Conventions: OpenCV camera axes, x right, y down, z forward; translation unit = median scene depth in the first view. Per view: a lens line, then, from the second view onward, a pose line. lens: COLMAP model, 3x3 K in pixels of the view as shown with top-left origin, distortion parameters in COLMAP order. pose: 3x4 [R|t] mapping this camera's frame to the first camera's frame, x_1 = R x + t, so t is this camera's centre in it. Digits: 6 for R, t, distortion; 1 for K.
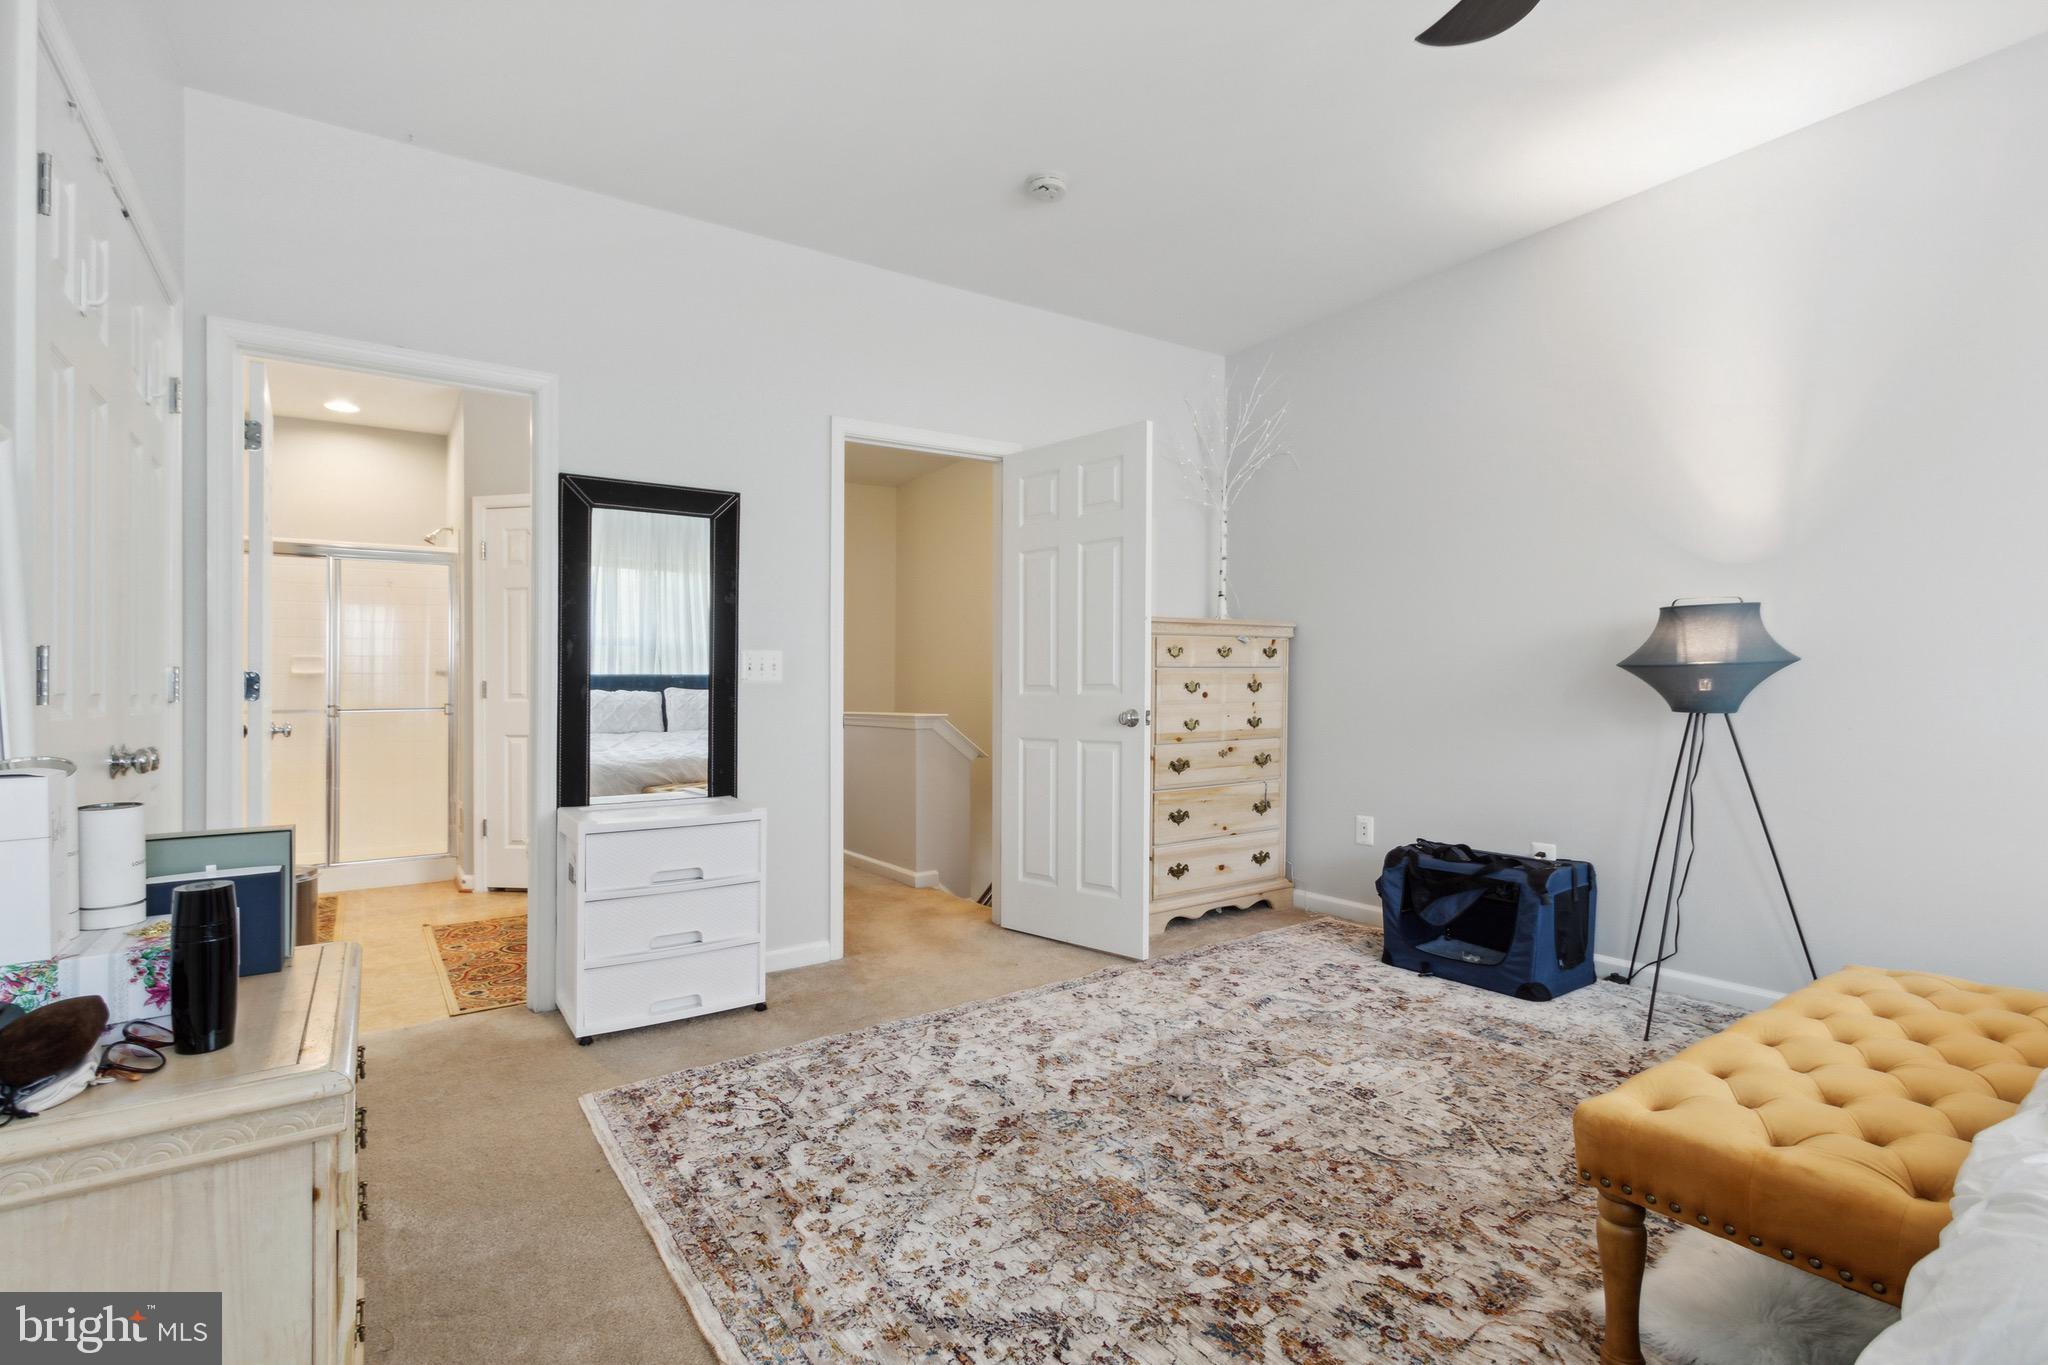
lens RADIAL K [[961.8, 0, 1012.5], [0, 961.8, 679.5], [0, 0, 1]] dist [0.007033, -0.002233]
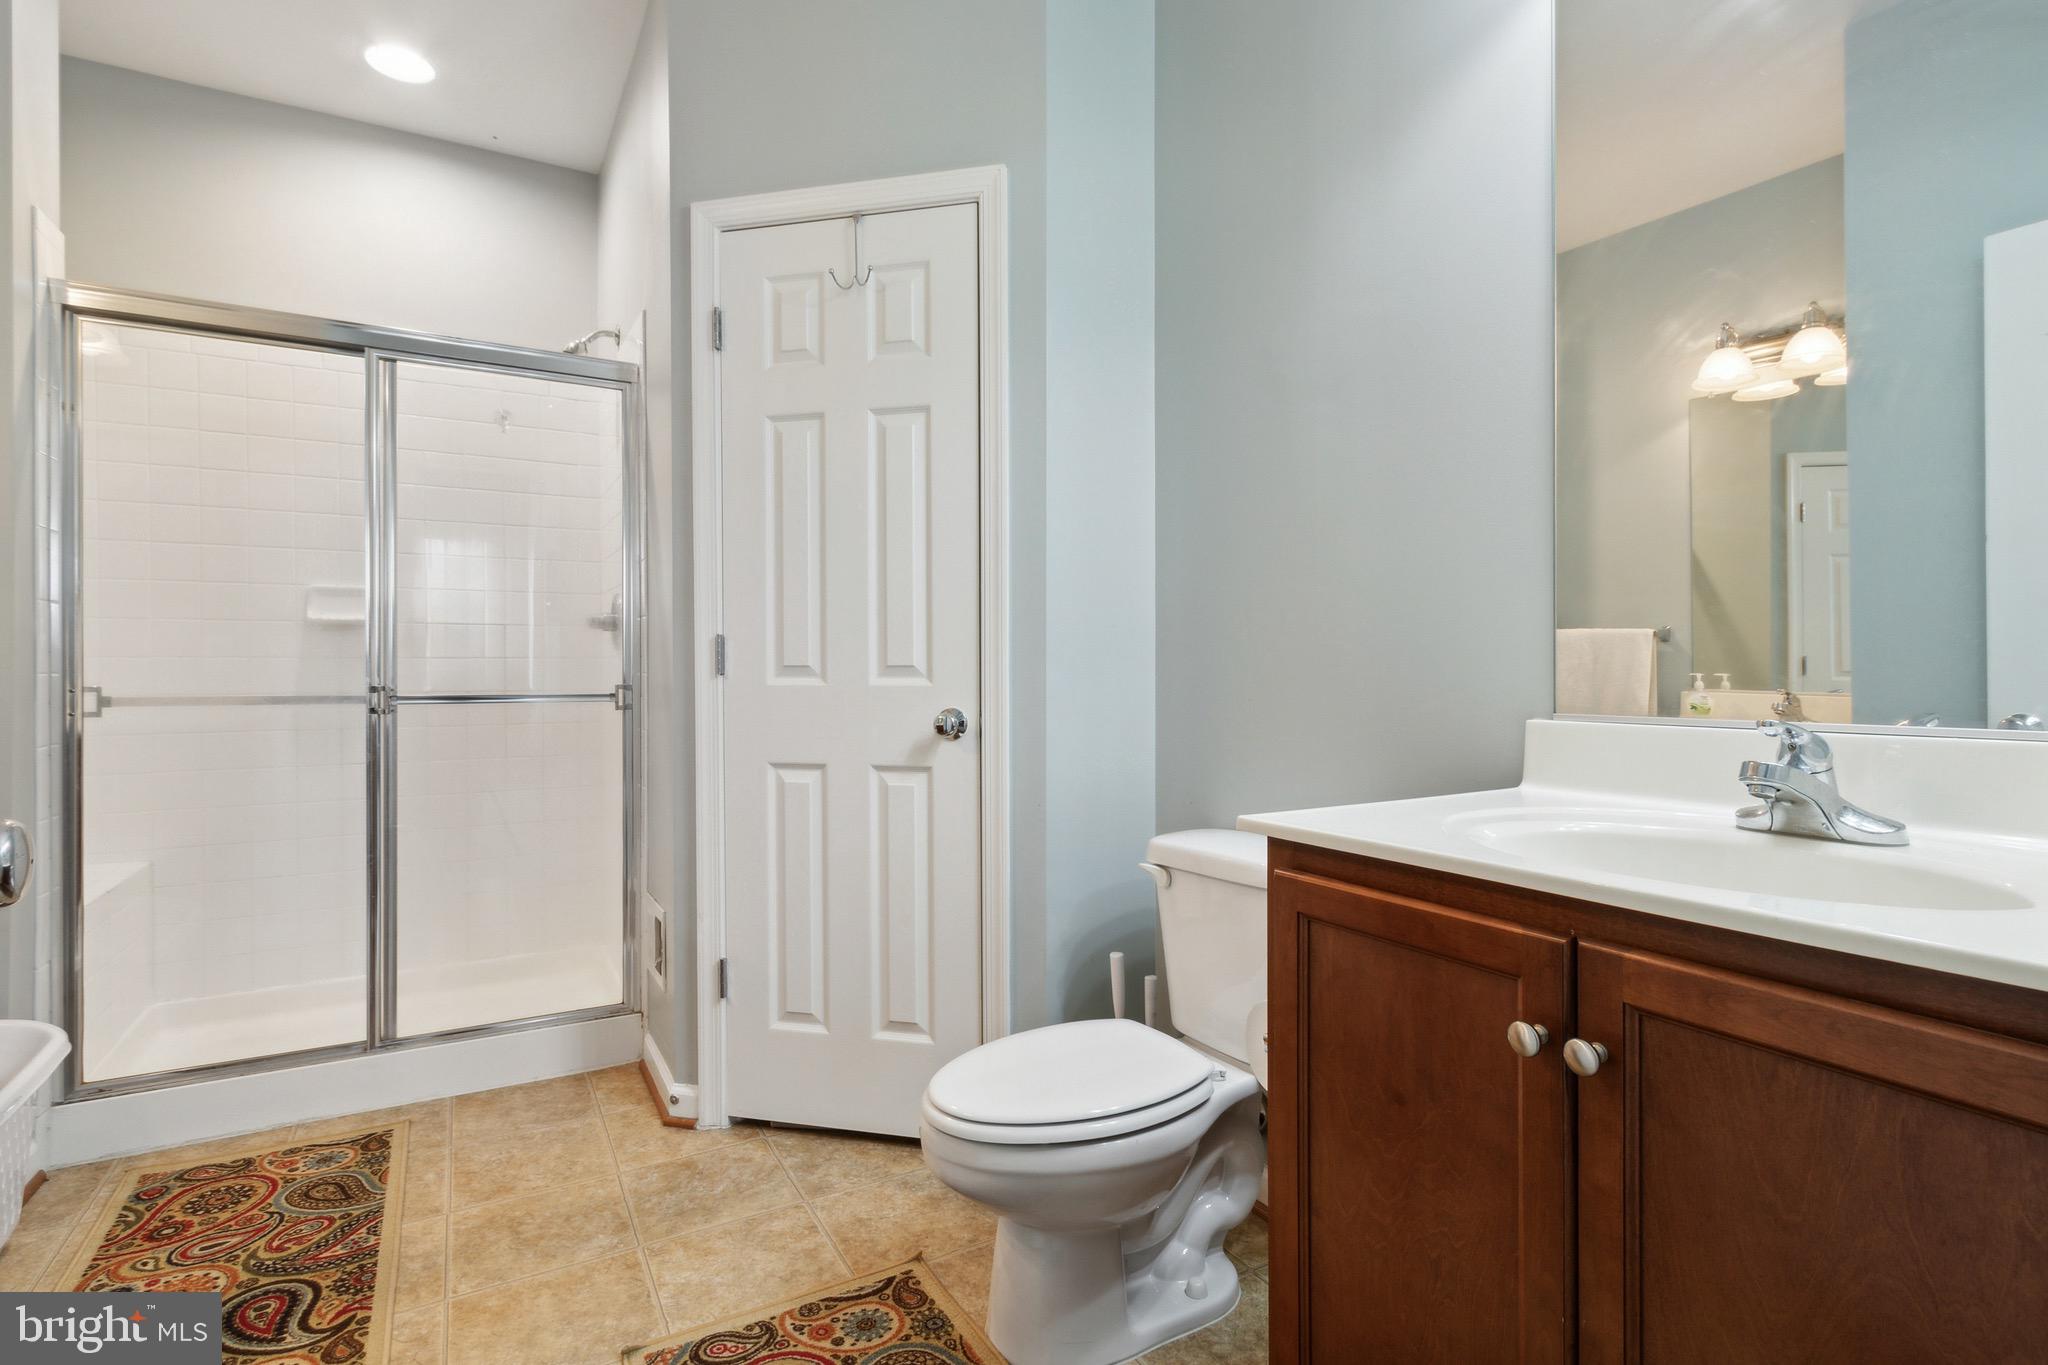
lens RADIAL K [[961.8, 0, 1031.1], [0, 961.8, 673.2], [0, 0, 1]] dist [0.007033, -0.002233]
pose [[0.998729, 0.008949, -0.049592, -0.387650], [-0.007766, 0.999682, 0.023990, 0.007165], [0.049791, -0.023574, 0.998481, 0.577829]]
